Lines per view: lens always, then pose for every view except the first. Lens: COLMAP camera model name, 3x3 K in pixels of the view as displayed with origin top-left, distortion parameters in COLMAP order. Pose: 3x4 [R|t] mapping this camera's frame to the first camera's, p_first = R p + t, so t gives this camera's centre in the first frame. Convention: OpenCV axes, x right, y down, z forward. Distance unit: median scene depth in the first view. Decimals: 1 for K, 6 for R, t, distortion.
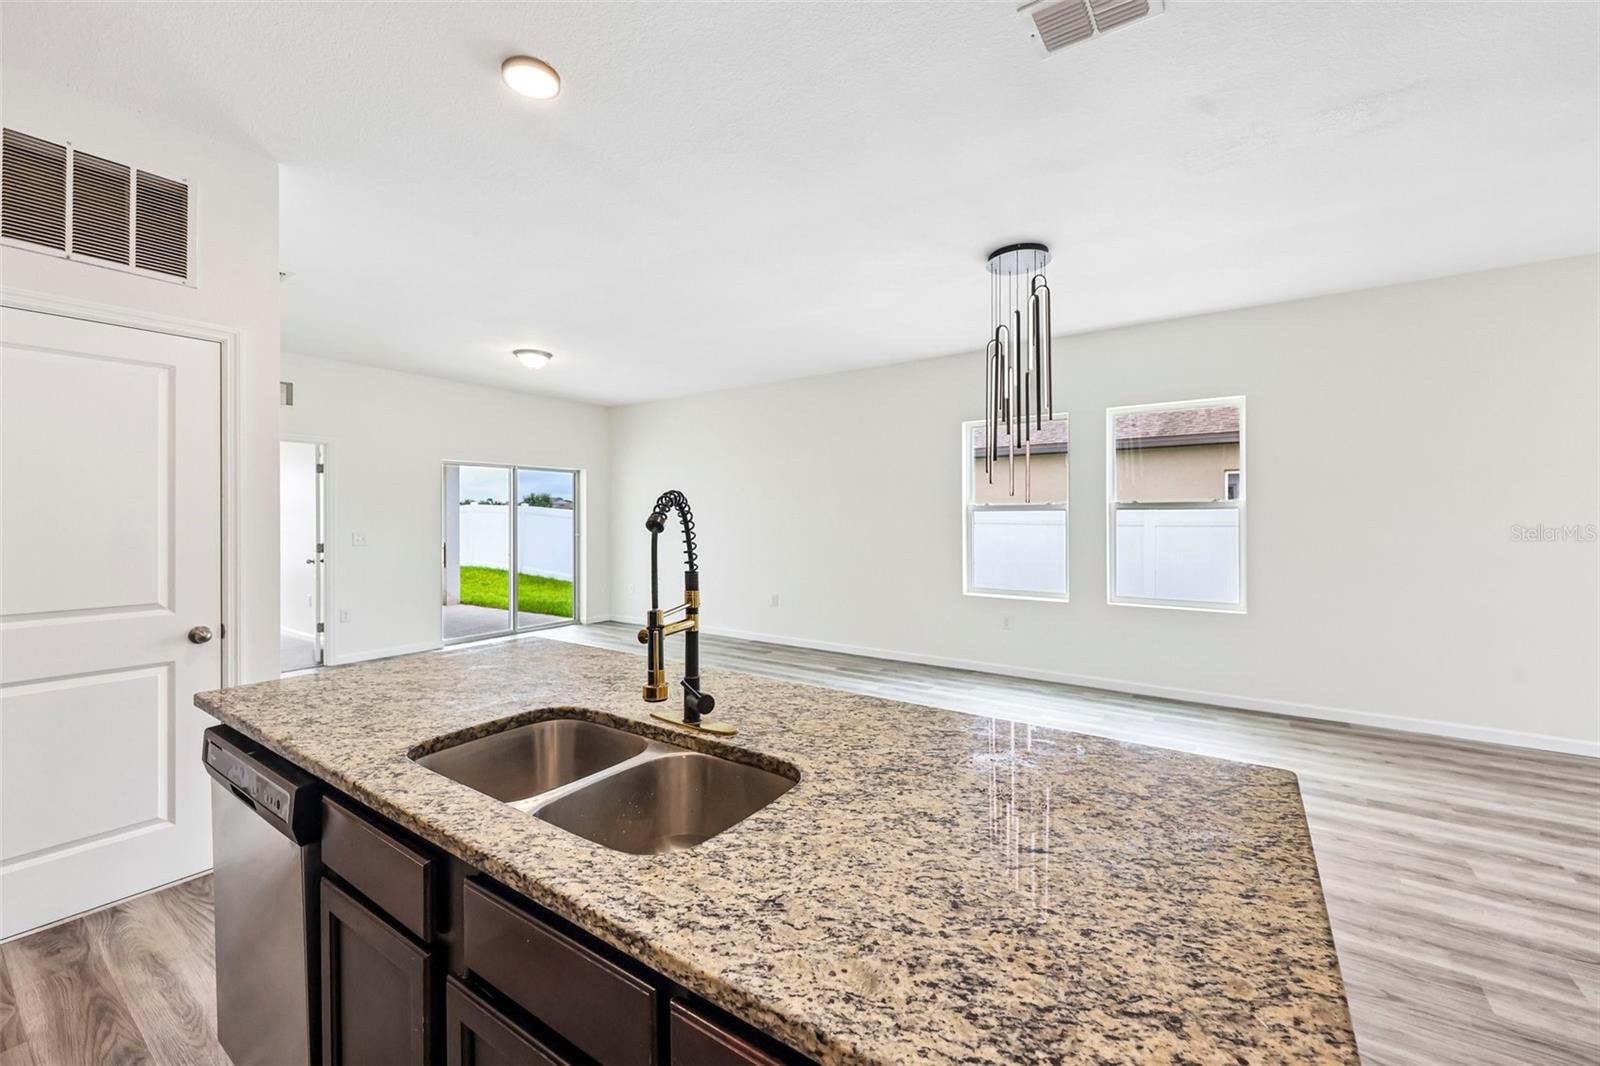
lens RADIAL K [[635.7, 0, 798.3], [0, 635.7, 522.3], [0, 0, 1]] dist [0.012017, -0.006058]
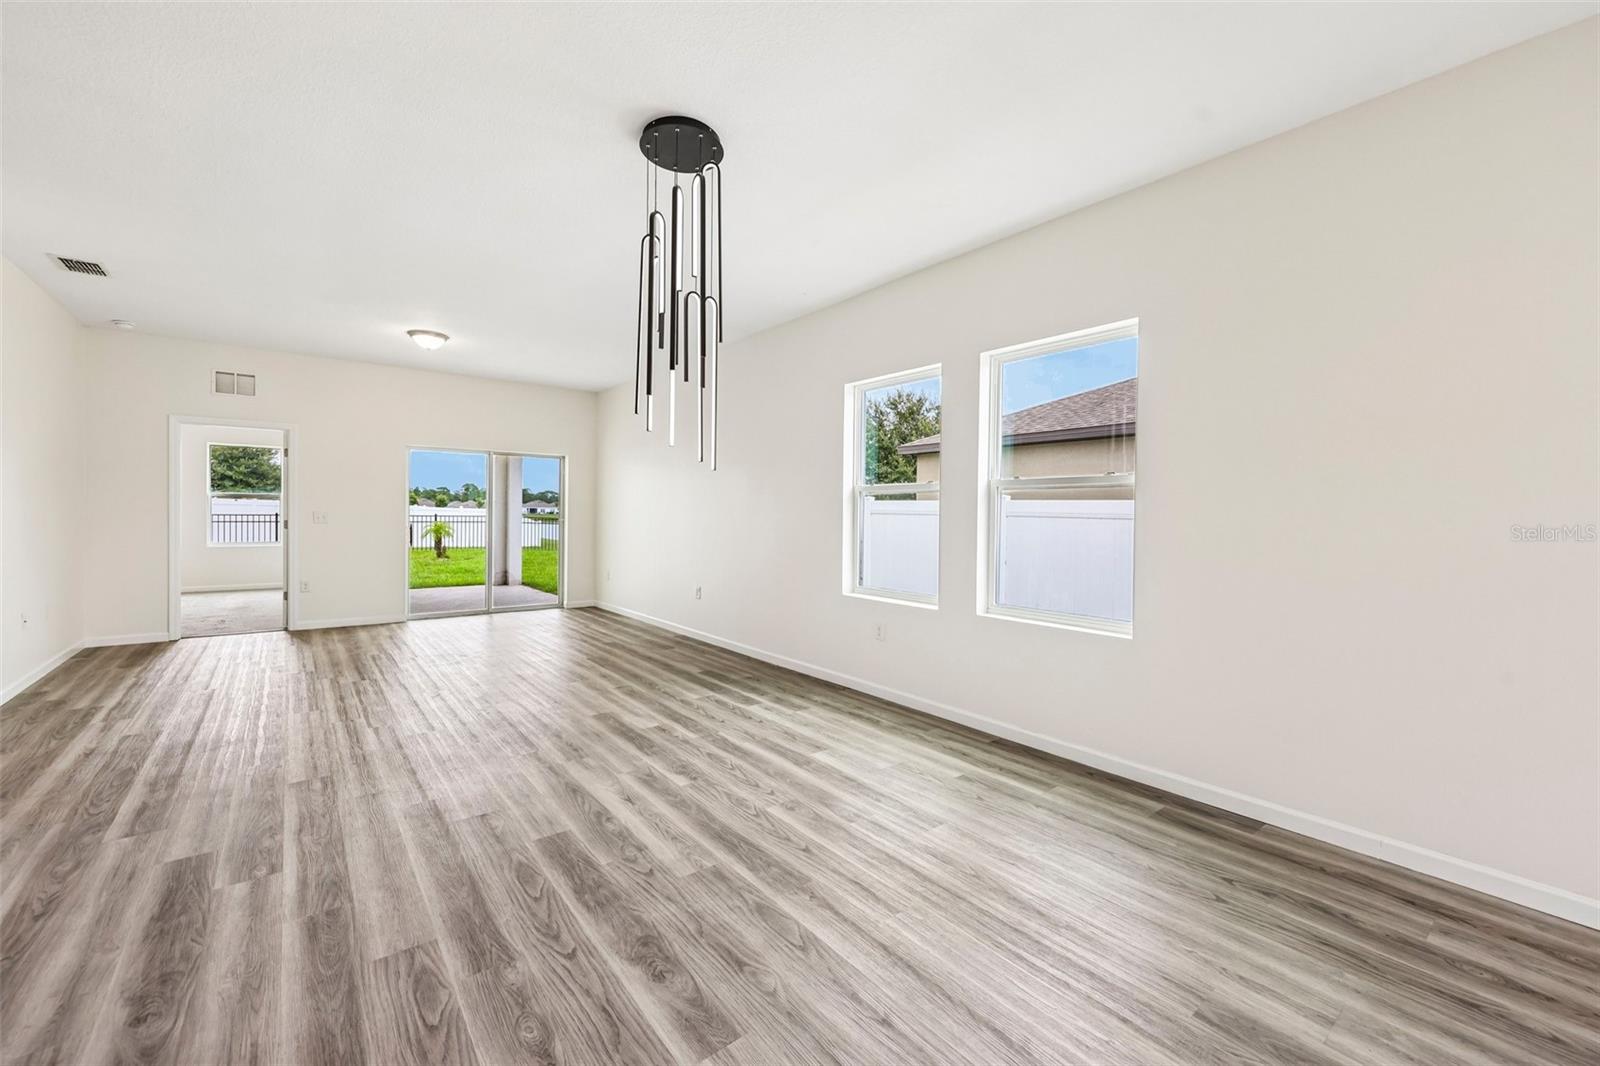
lens RADIAL K [[635.7, 0, 798.3], [0, 635.7, 522.3], [0, 0, 1]] dist [0.012017, -0.006058]
pose [[0.957243, 0.014157, -0.288939, 1.079013], [-0.013049, 0.999898, 0.005762, 0.047588], [0.288991, -0.001745, 0.957330, 0.497472]]
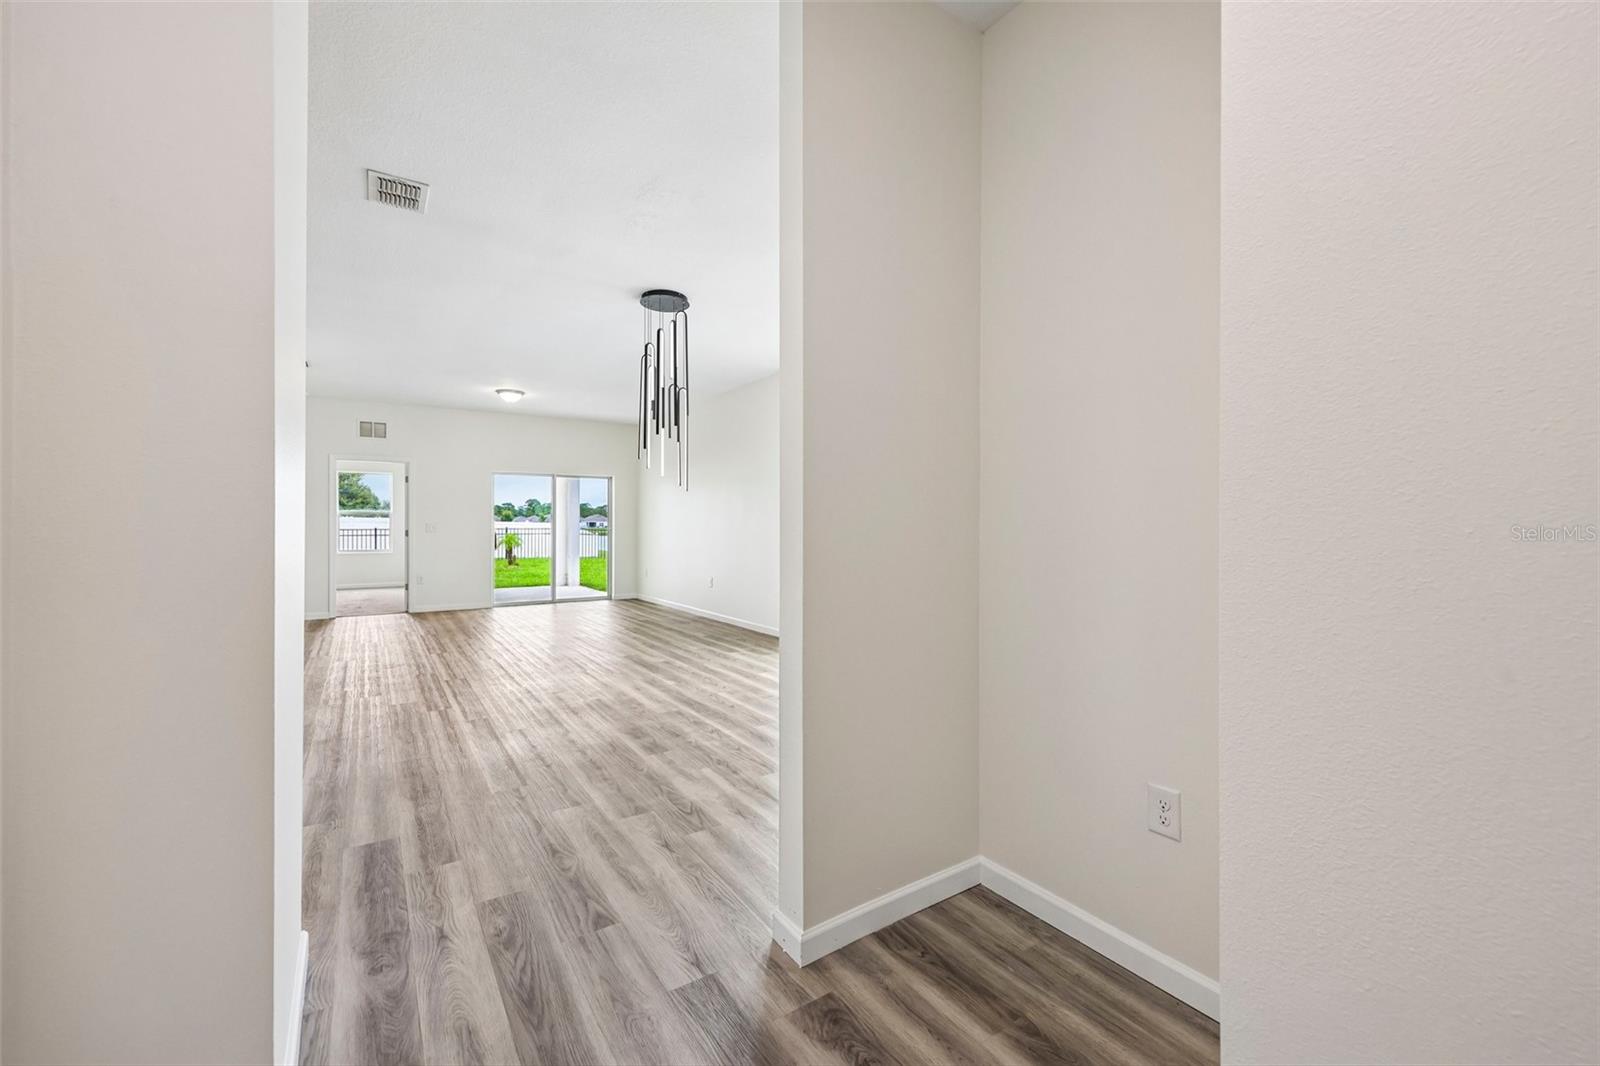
lens RADIAL K [[644.4, 0, 808.3], [0, 644.4, 525.4], [0, 0, 1]] dist [-0.000349, -0.000070]
pose [[0.933985, -0.001185, -0.357311, 1.665352], [-0.001220, 0.999978, -0.006507, 0.078362], [0.357311, 0.006514, 0.933963, -0.157776]]
